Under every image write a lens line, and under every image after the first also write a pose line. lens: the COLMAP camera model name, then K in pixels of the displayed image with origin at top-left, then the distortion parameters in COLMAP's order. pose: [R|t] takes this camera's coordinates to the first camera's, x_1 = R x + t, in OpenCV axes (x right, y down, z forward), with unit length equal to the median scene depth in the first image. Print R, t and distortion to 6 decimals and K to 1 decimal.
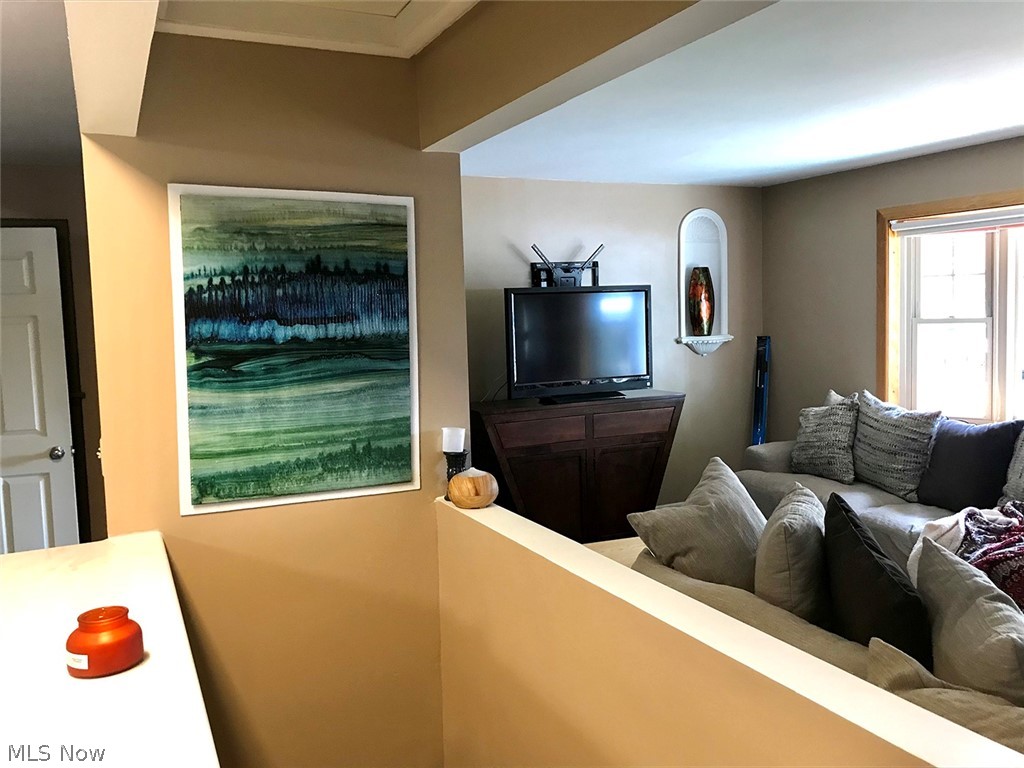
lens RADIAL K [[851.6, 0, 506.4], [0, 851.6, 381.1], [0, 0, 1]] dist [0.061548, -0.073853]
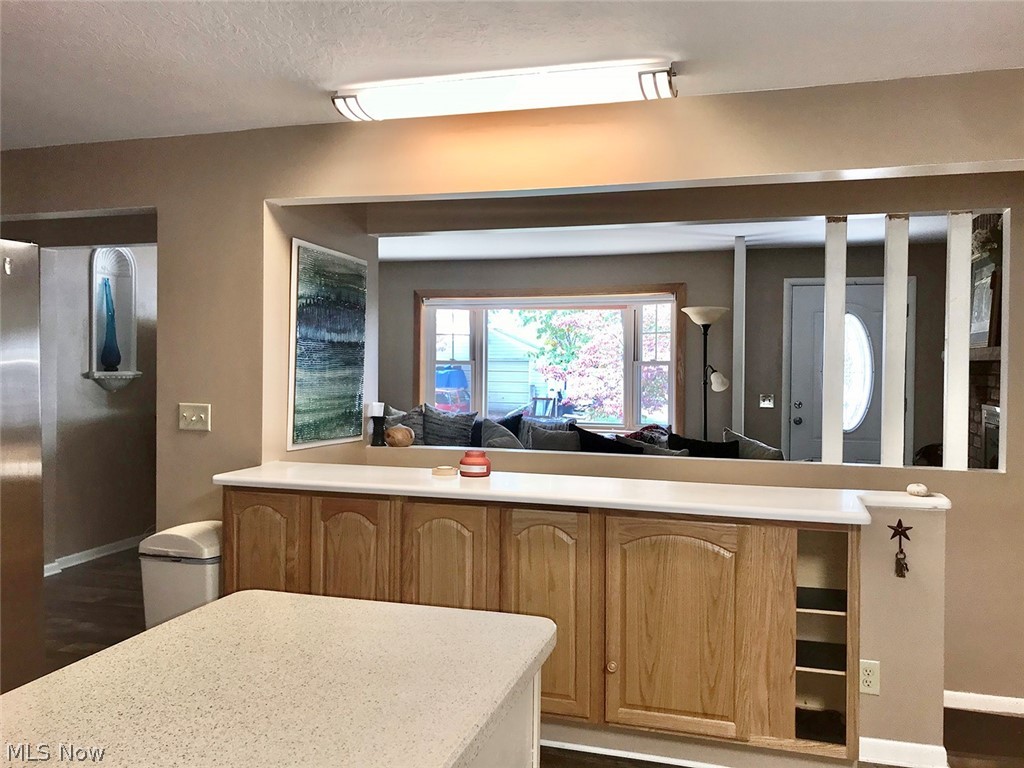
lens RADIAL K [[851.6, 0, 509.4], [0, 851.6, 372.2], [0, 0, 1]] dist [0.061548, -0.073853]
pose [[0.675704, 0.028388, 0.736626, -1.185156], [0.034514, 0.996944, -0.070079, 0.131157], [-0.736365, 0.072777, 0.672659, -0.316962]]
